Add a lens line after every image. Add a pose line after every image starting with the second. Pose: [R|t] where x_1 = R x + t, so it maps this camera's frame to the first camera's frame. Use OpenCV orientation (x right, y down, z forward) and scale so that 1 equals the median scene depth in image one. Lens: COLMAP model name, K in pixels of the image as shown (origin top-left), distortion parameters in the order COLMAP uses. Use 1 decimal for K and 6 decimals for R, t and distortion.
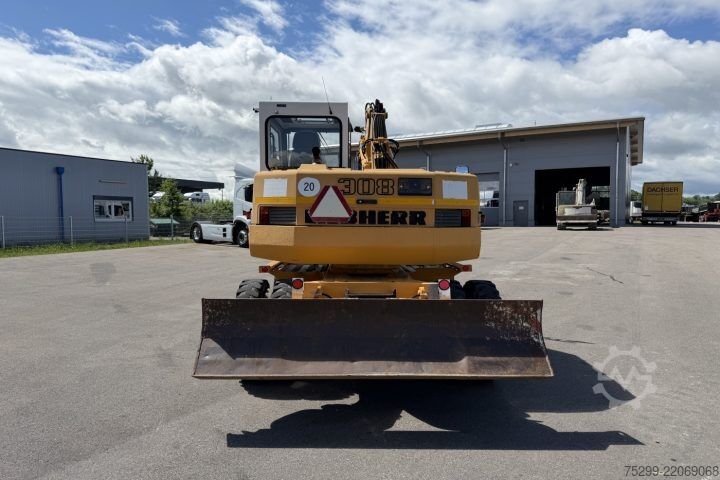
lens RADIAL K [[522.8, 0, 388.5], [0, 522.8, 280.5], [0, 0, 1]] dist [0.012185, 0.002476]
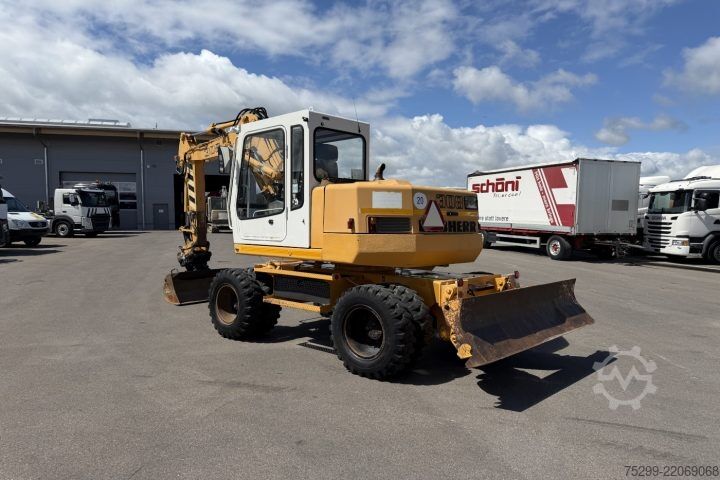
lens RADIAL K [[518.7, 0, 357.1], [0, 518.7, 274.3], [0, 0, 1]] dist [0.006013, -0.004073]
pose [[0.696560, -0.072343, 0.713842, -0.121238], [0.082326, 0.996392, 0.020644, -0.005698], [-0.712759, 0.044388, 0.700003, 0.033376]]
